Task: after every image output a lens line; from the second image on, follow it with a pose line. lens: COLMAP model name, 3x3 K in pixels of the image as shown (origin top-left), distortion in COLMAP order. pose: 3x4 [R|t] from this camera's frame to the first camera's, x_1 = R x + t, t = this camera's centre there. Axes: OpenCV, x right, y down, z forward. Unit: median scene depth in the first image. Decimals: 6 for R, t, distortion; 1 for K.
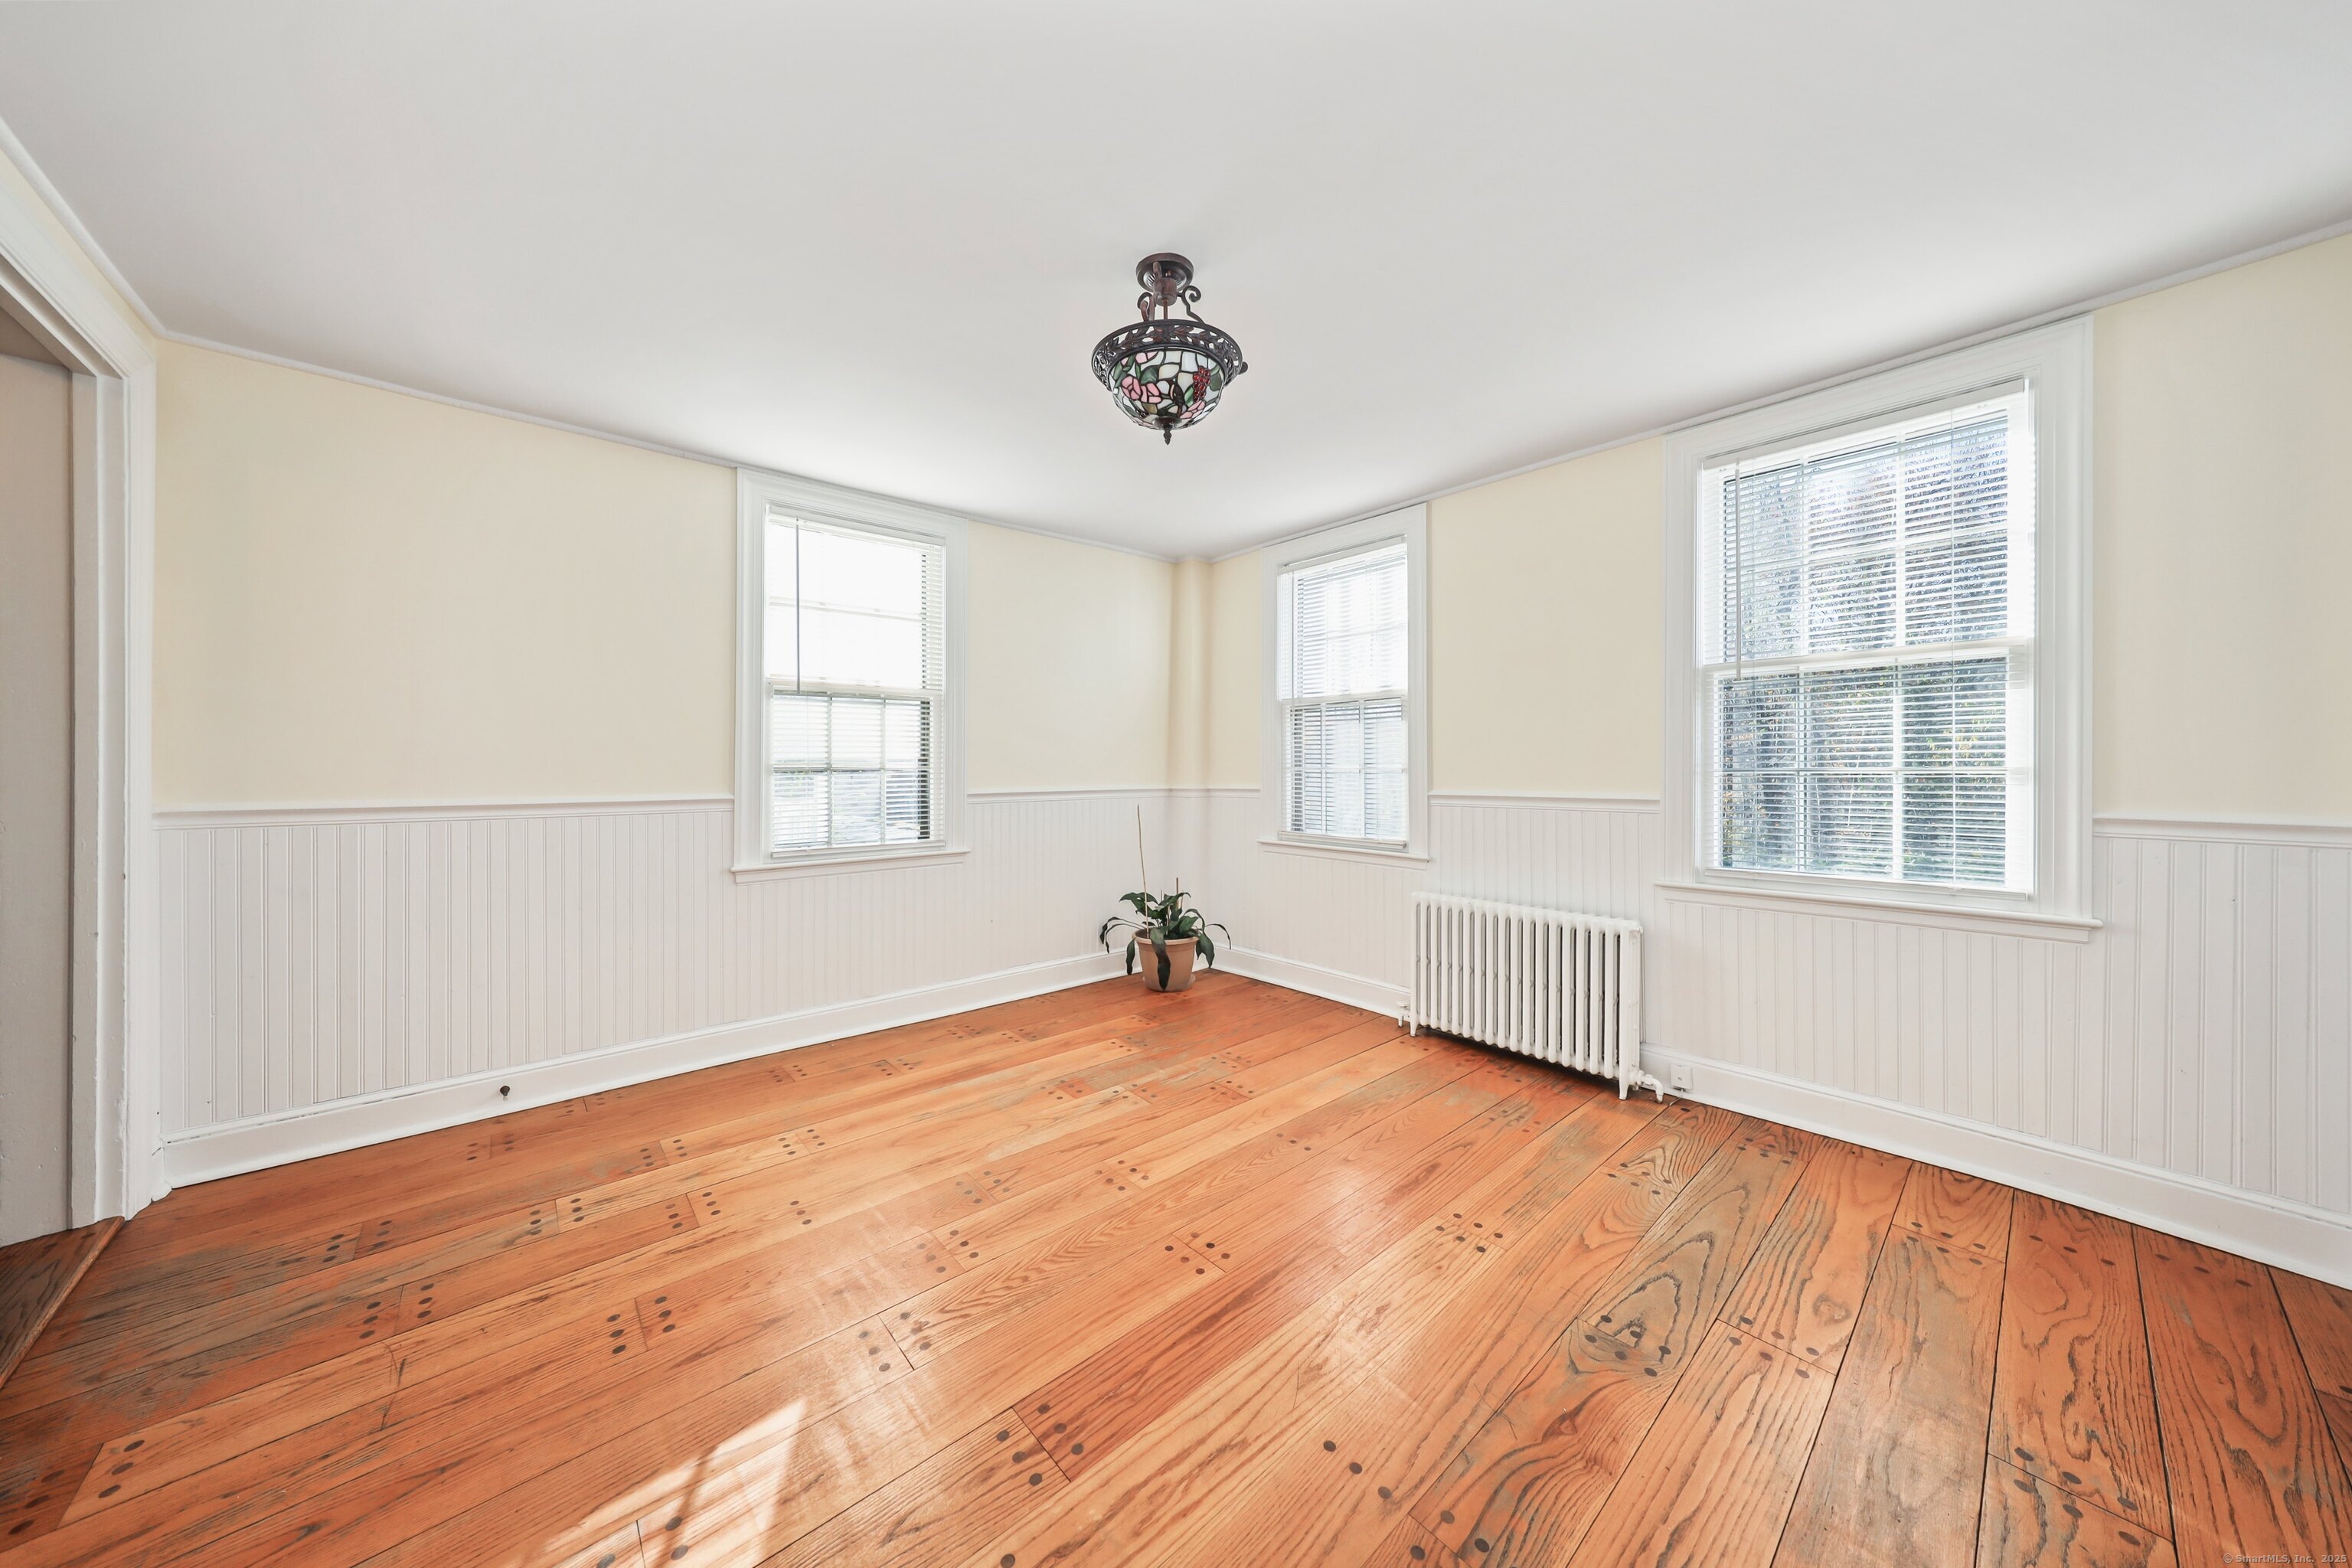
lens RADIAL K [[826.8, 0, 1179.4], [0, 826.8, 765.2], [0, 0, 1]] dist [0.008397, 0.000012]
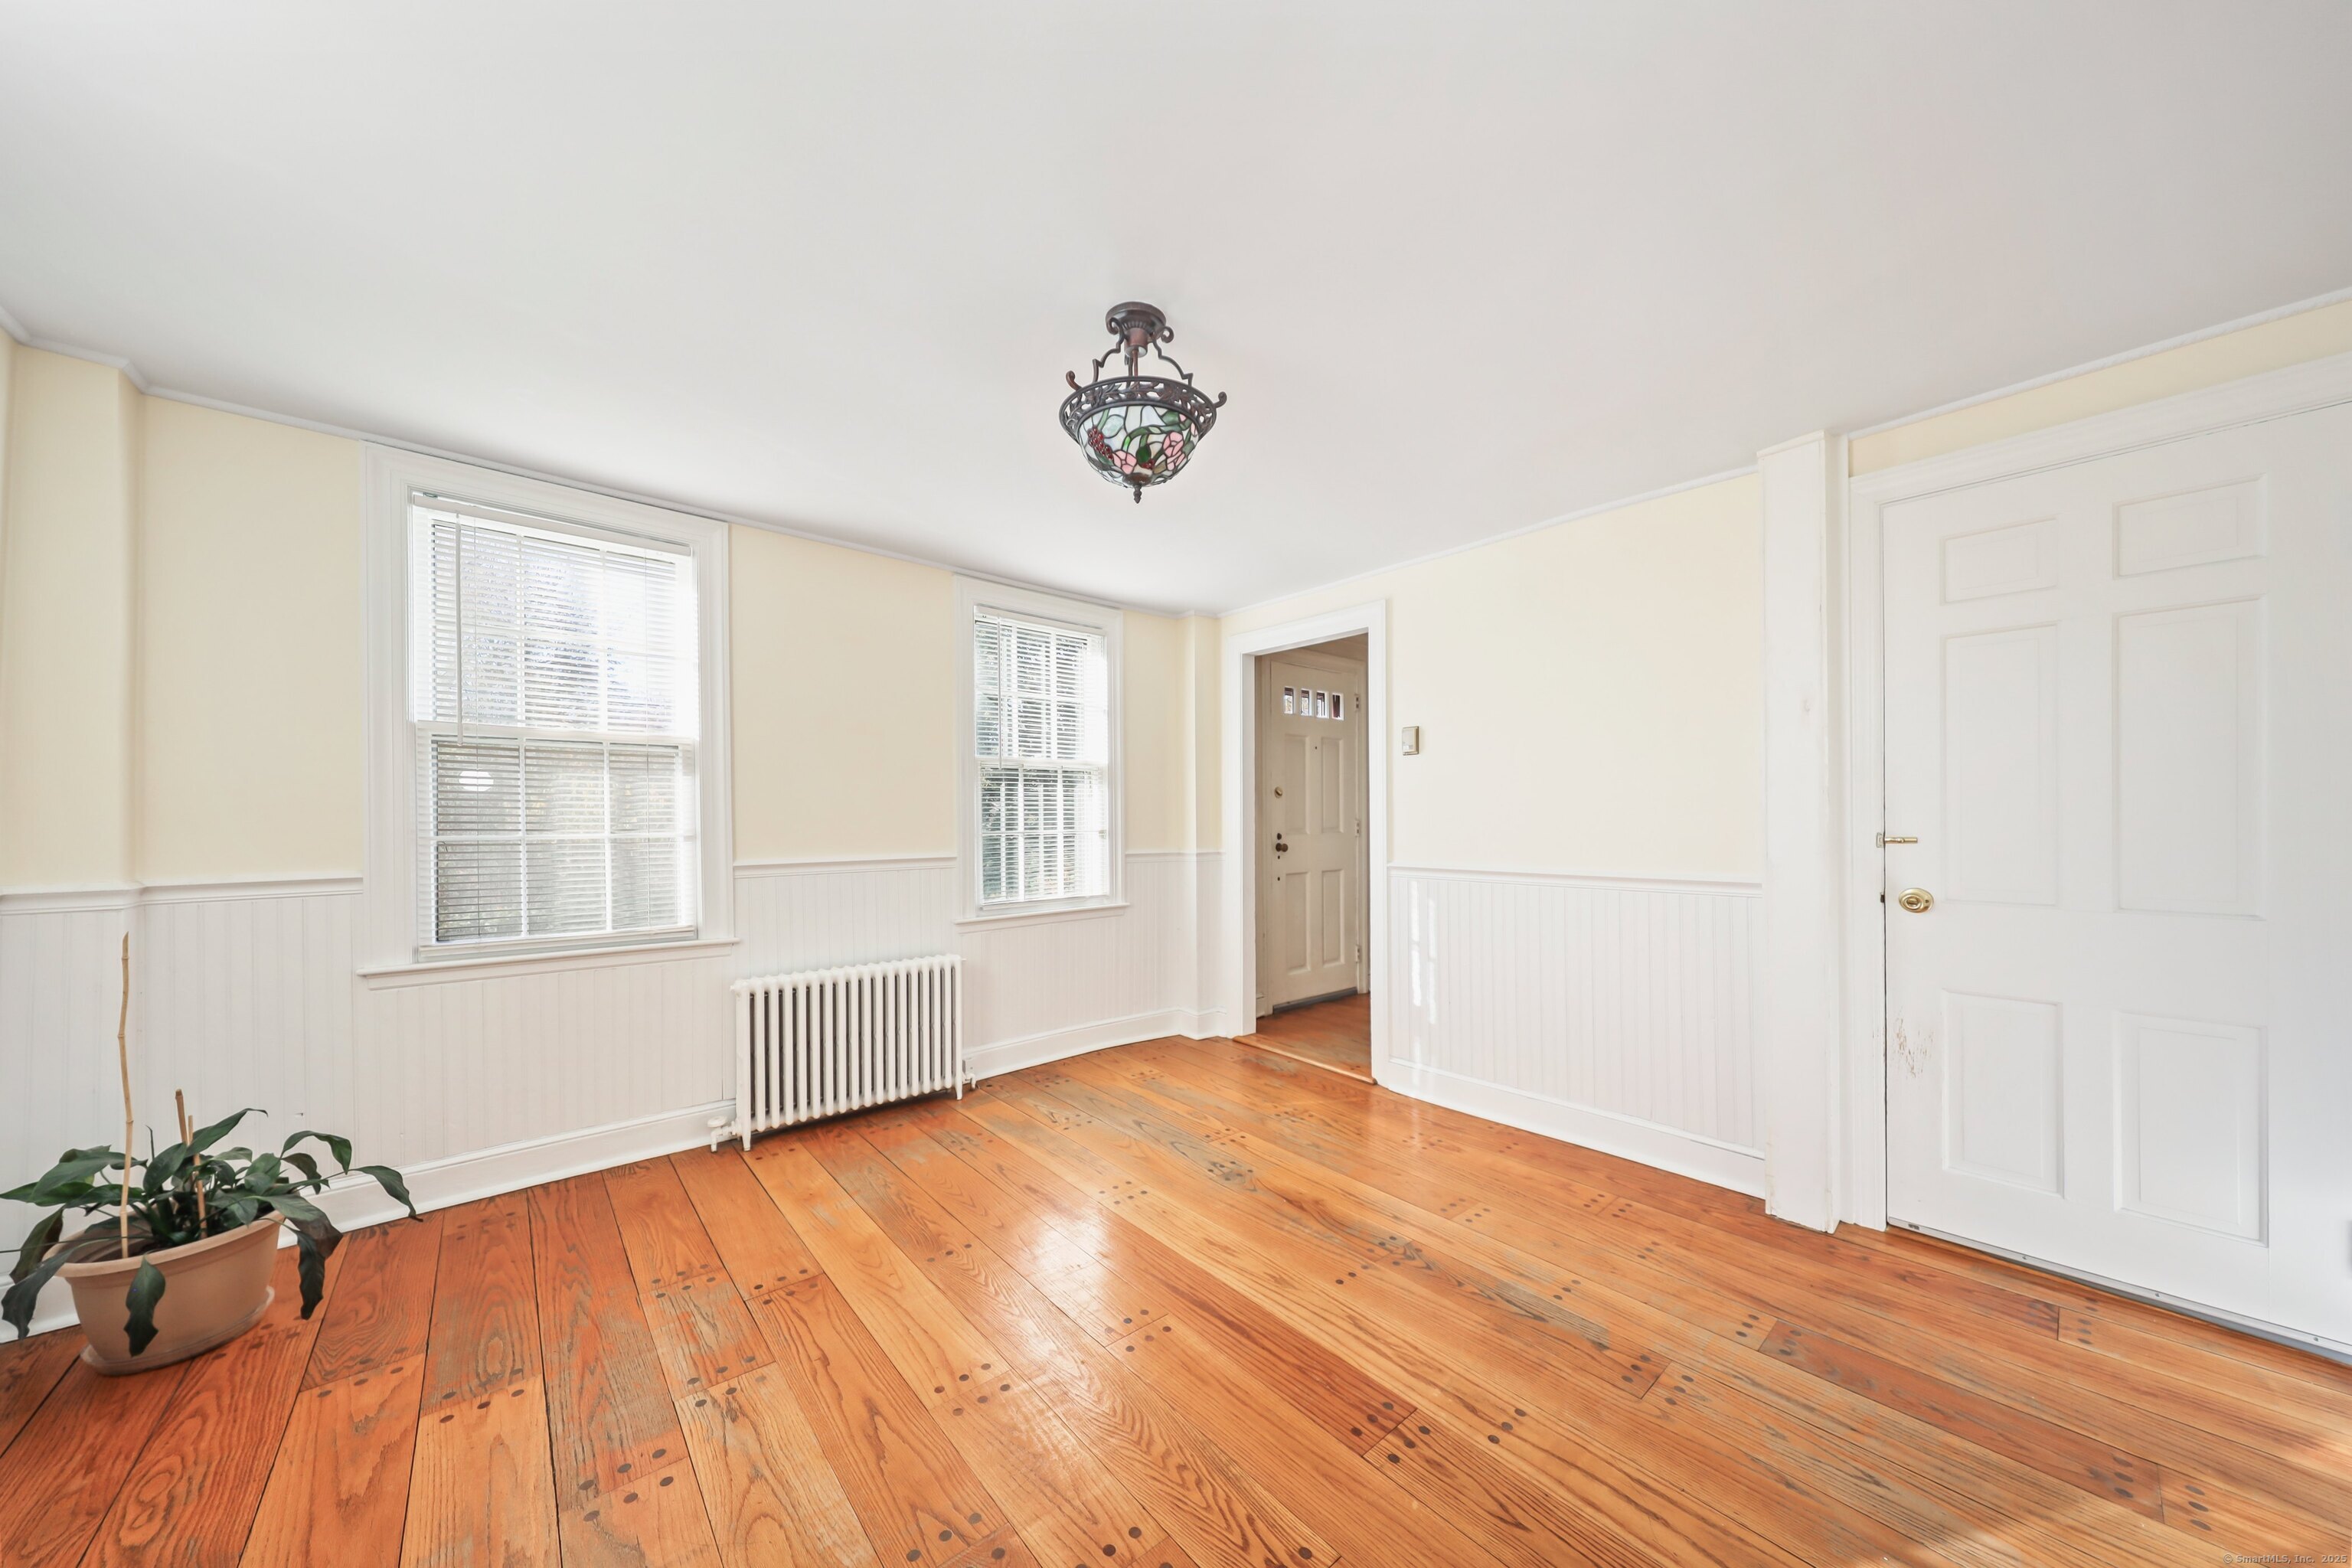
lens RADIAL K [[798.3, 0, 1184.5], [0, 798.3, 821.2], [0, 0, 1]] dist [0.000532, 0.000121]
pose [[-0.038168, 0.003060, 0.999267, -0.677282], [0.004400, 0.999986, -0.002894, -0.007147], [-0.999262, 0.004287, -0.038181, 0.717161]]
